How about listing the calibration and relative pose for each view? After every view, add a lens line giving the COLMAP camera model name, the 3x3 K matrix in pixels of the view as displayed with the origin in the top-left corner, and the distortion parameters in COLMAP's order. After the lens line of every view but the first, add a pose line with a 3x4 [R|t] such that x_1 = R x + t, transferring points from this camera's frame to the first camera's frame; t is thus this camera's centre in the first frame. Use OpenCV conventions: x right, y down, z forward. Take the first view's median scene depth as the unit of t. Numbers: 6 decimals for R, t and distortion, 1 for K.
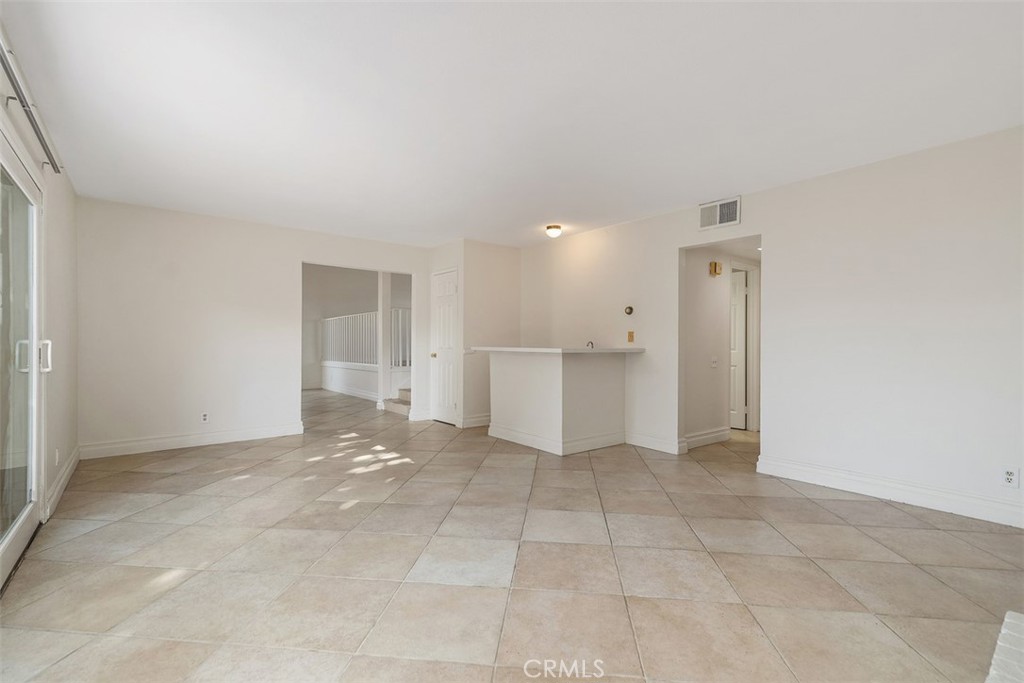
lens RADIAL K [[471.2, 0, 509.3], [0, 471.2, 344.5], [0, 0, 1]] dist [0.004735, 0.000234]
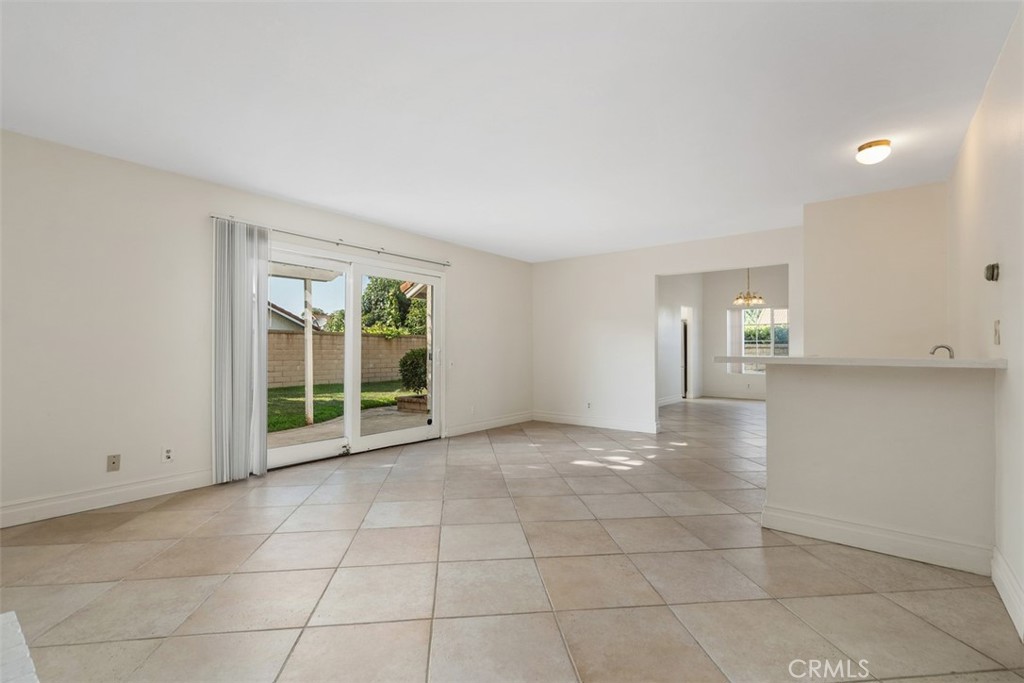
lens RADIAL K [[471.2, 0, 506.0], [0, 471.2, 342.1], [0, 0, 1]] dist [0.004735, 0.000234]
pose [[0.206859, -0.019132, -0.978184, 0.741246], [-0.003074, 0.999791, -0.020205, 0.003410], [0.978366, 0.007187, 0.206757, 0.588821]]
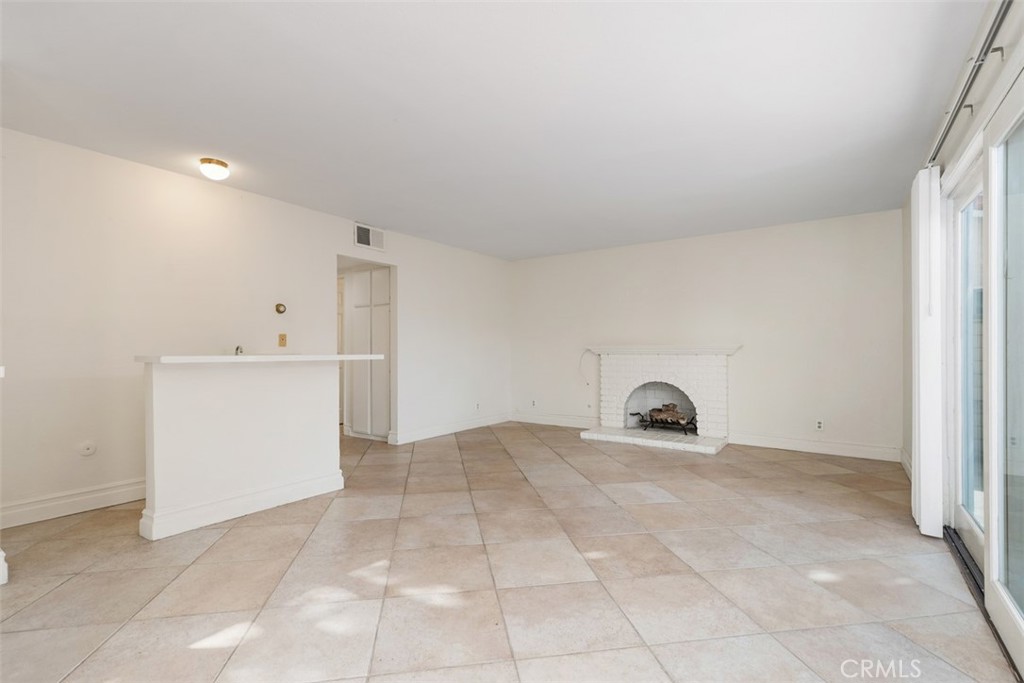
lens RADIAL K [[471.2, 0, 510.8], [0, 471.2, 348.7], [0, 0, 1]] dist [0.004735, 0.000234]
pose [[-0.281885, -0.009340, 0.959403, -0.829804], [0.001450, 0.999947, 0.010161, -0.011561], [-0.959447, 0.004255, -0.281856, 1.058563]]
